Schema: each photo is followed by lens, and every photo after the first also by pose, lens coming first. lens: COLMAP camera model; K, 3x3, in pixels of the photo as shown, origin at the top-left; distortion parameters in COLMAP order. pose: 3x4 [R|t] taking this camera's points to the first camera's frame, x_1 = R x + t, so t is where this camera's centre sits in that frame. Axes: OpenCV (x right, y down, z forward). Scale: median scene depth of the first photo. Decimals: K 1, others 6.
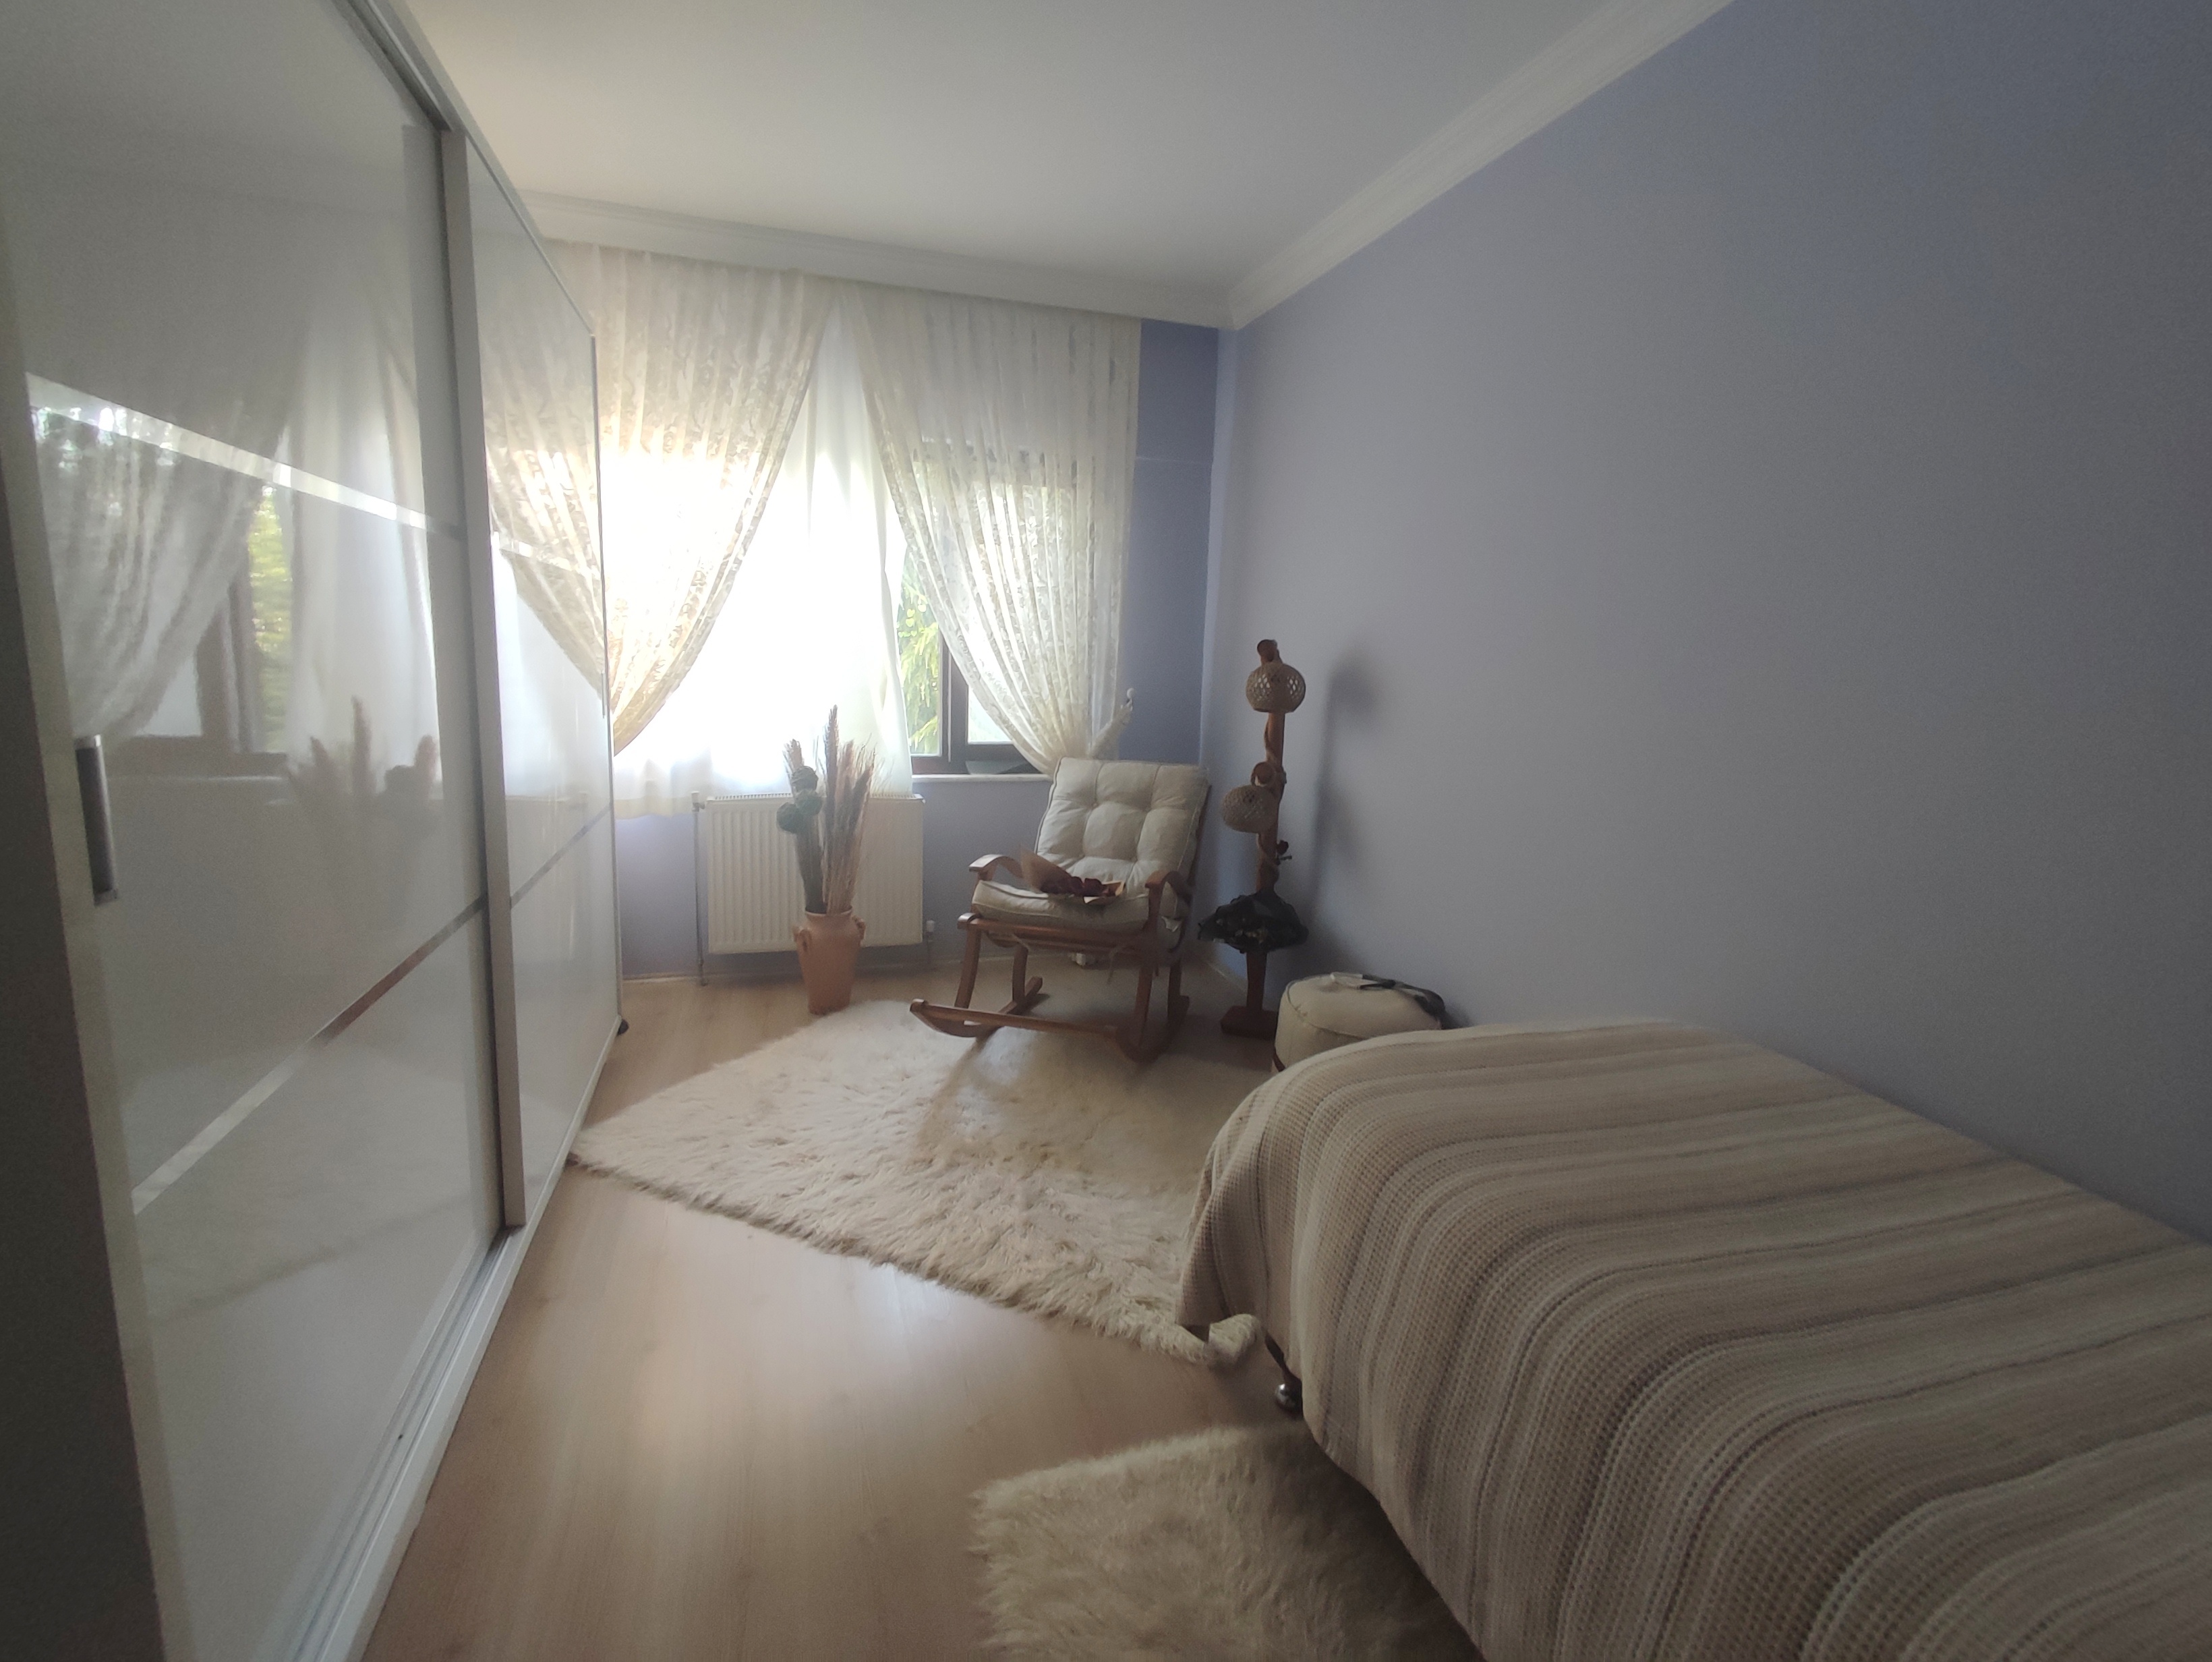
lens RADIAL K [[1004.5, 0, 1096.7], [0, 1004.5, 814.2], [0, 0, 1]] dist [0.002357, -0.007682]
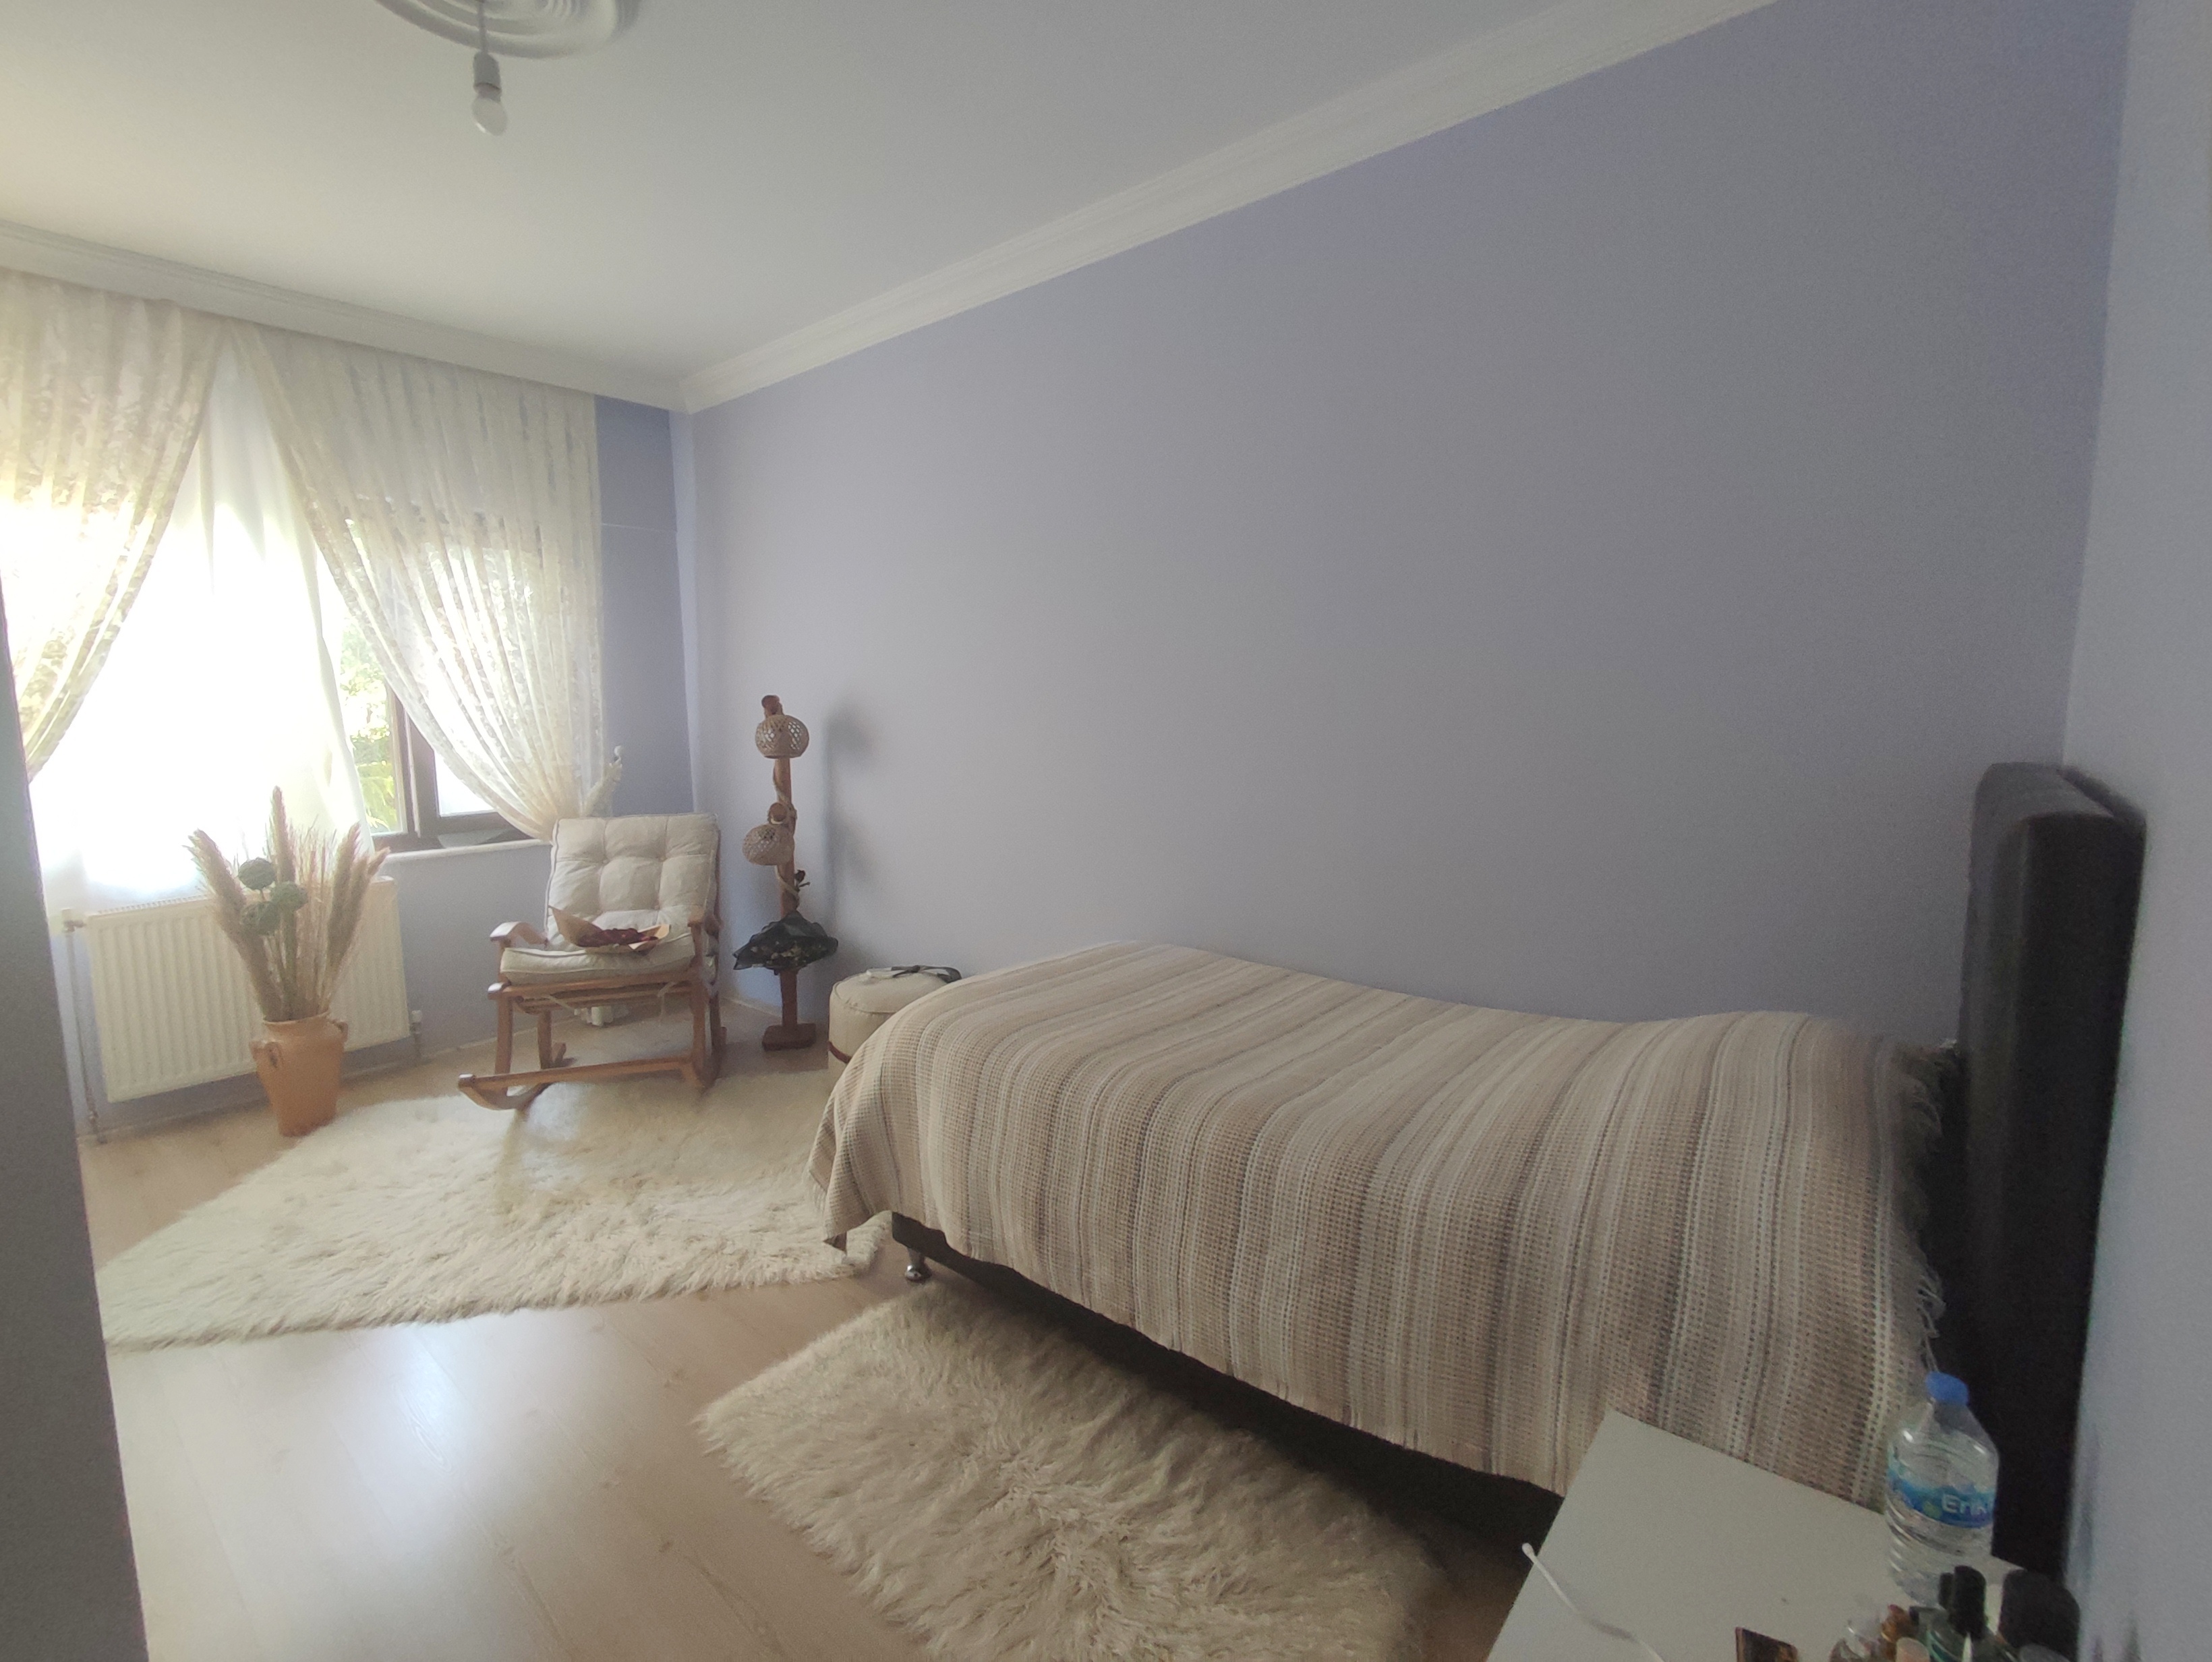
lens RADIAL K [[1009.0, 0, 1101.7], [0, 1009.0, 821.4], [0, 0, 1]] dist [-0.000860, 0.001240]
pose [[0.839947, -0.107430, 0.531928, -0.132398], [0.126045, 0.992024, 0.001320, 0.013826], [-0.527827, 0.065938, 0.846788, -0.154400]]
